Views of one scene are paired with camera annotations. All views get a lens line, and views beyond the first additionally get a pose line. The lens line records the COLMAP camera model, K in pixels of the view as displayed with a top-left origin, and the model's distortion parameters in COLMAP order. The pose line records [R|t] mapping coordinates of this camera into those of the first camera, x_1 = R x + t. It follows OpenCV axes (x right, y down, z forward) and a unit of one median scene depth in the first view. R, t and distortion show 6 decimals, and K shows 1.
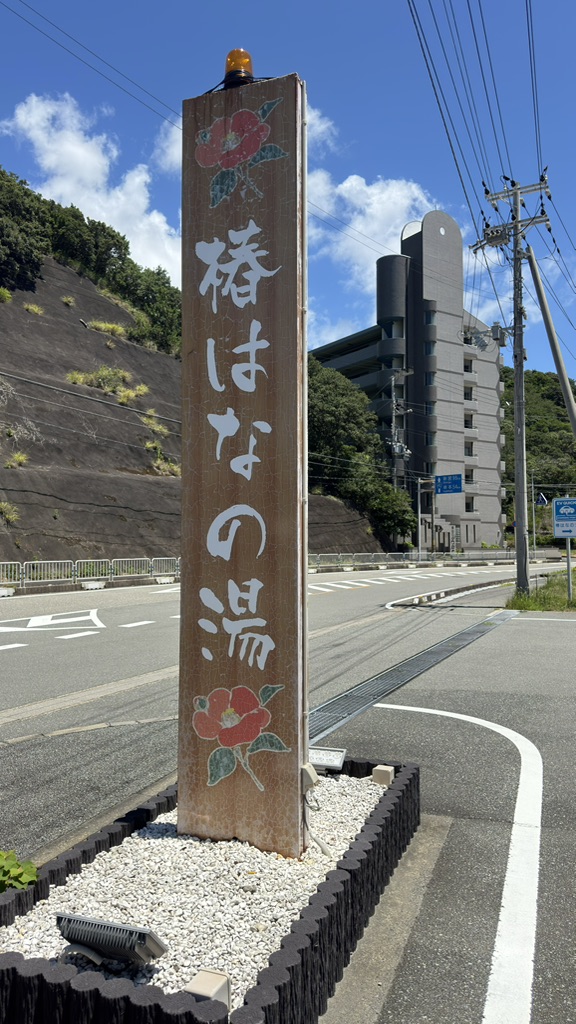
lens RADIAL K [[723.5, 0, 288.0], [0, 723.5, 512.0], [0, 0, 1]] dist [0.186910, -0.369202]
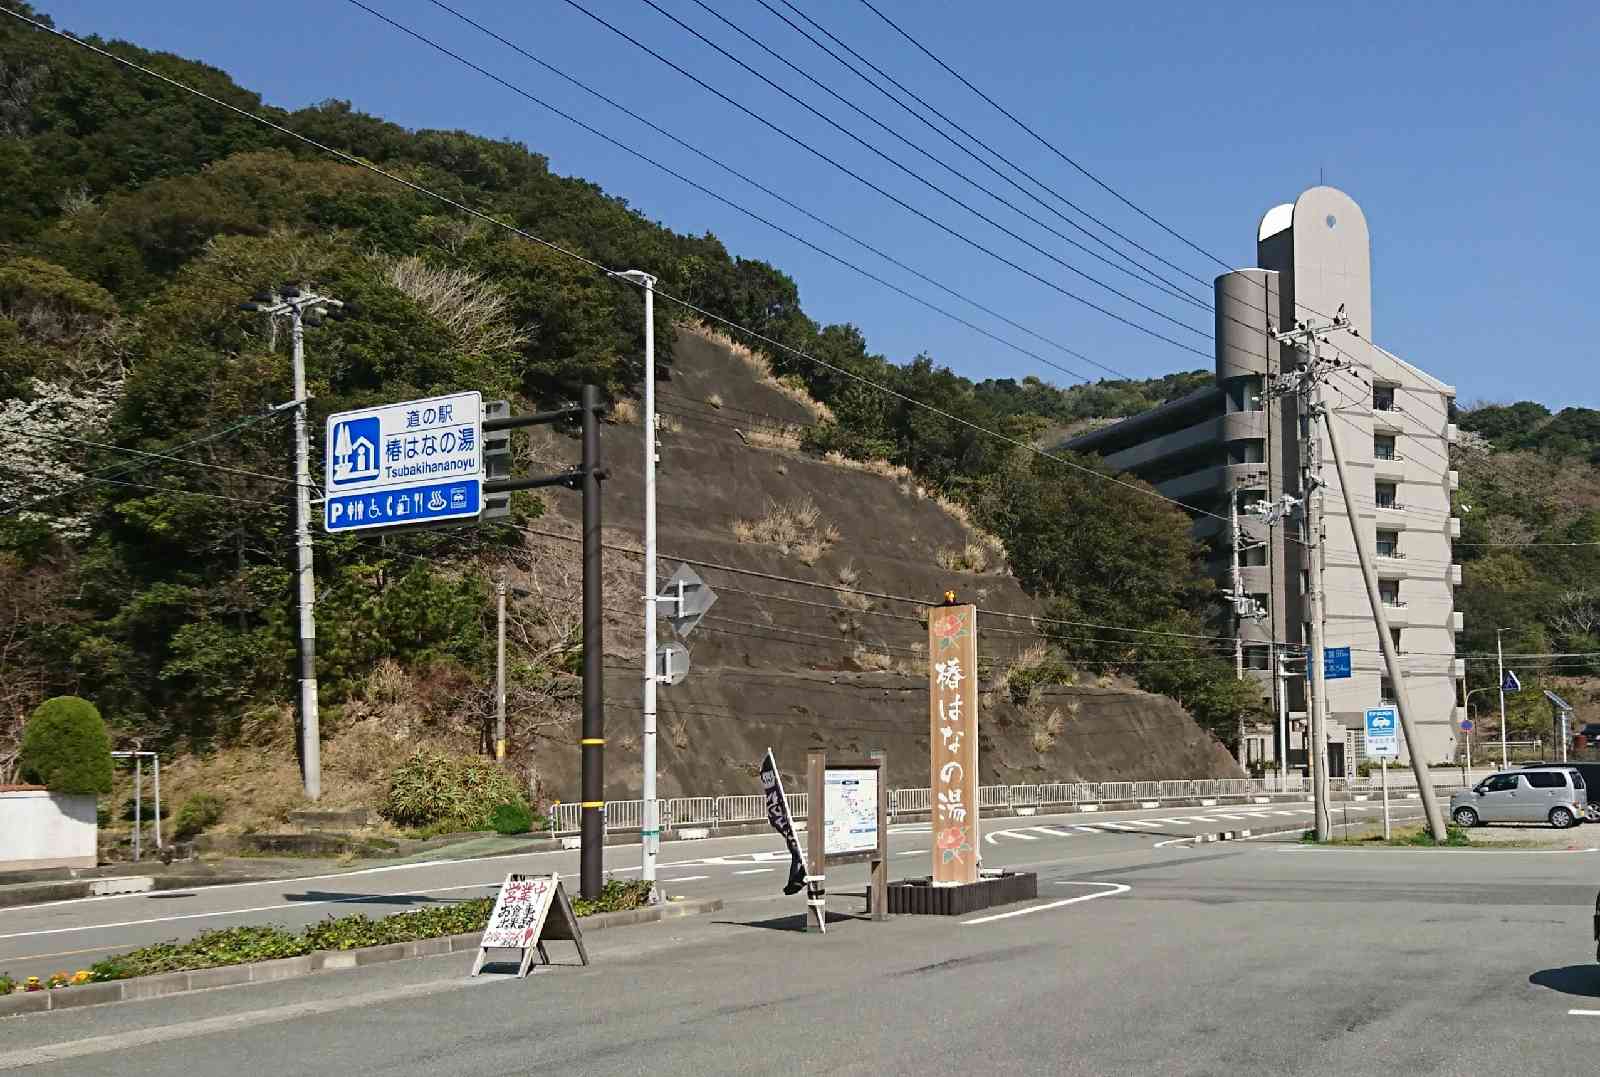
lens RADIAL K [[1518.9, 0, 944.0], [0, 1518.9, 670.1], [0, 0, 1]] dist [0.171218, -0.253167]
pose [[0.994548, -0.025986, -0.100995, 0.383306], [0.024062, 0.999506, -0.020223, -0.191345], [0.101470, 0.017682, 0.994681, -3.702460]]
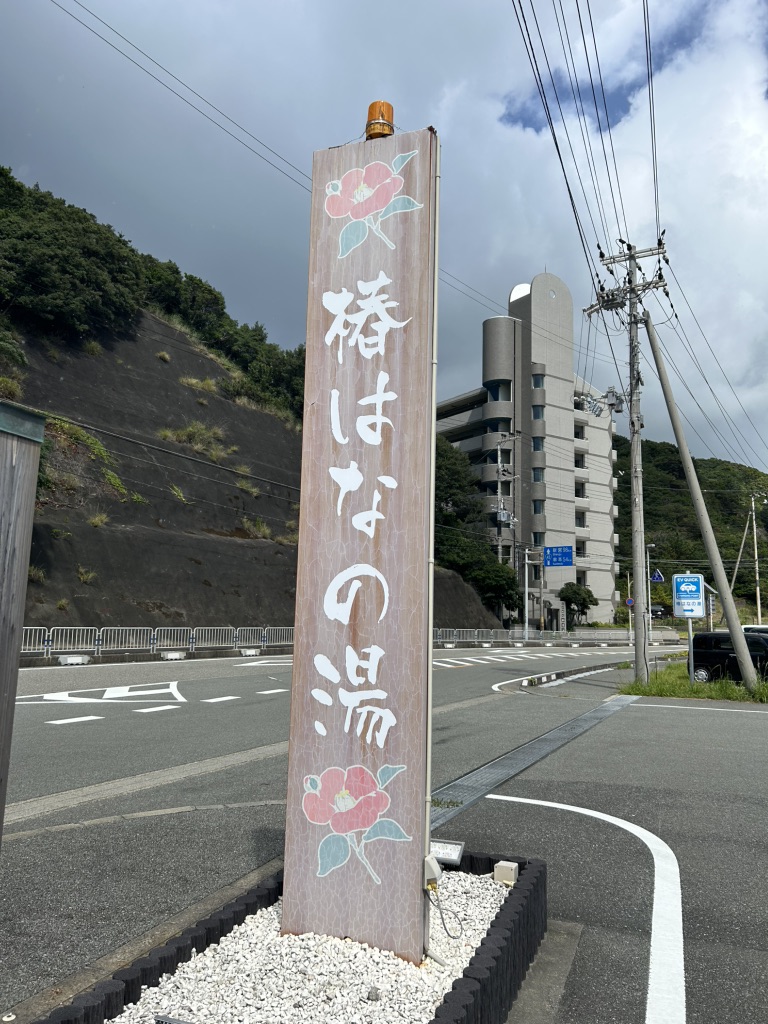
lens RADIAL K [[780.5, 0, 376.4], [0, 780.5, 511.8], [0, 0, 1]] dist [0.083642, -0.116094]
pose [[0.999592, 0.026503, -0.010624, -0.030209], [-0.027347, 0.995631, -0.089275, 0.009117], [0.008211, 0.089530, 0.995950, 0.000290]]
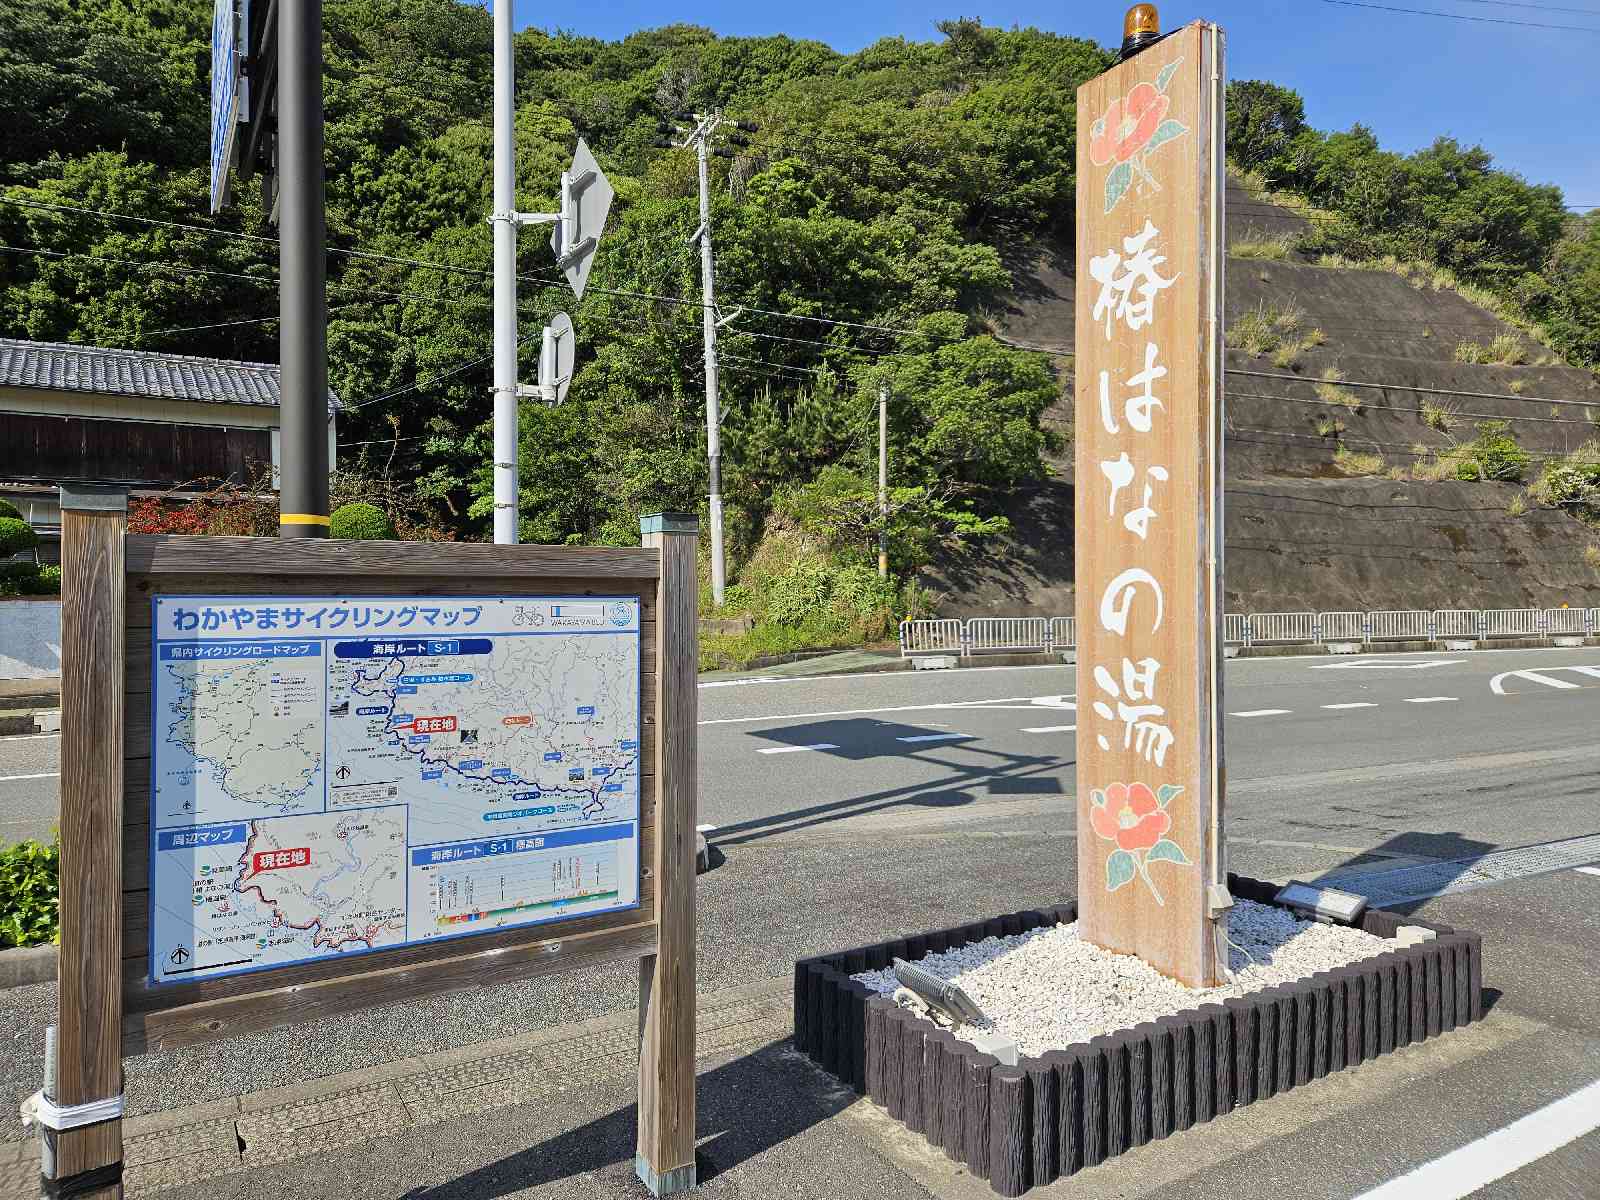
lens RADIAL K [[1082.7, 0, 800.0], [0, 1082.7, 600.0], [0, 0, 1]] dist [0.101363, -0.096553]
pose [[0.787991, -0.002649, -0.615681, 0.321923], [0.036829, 0.998403, 0.042840, -0.033801], [0.614584, -0.056433, 0.786830, -0.181479]]
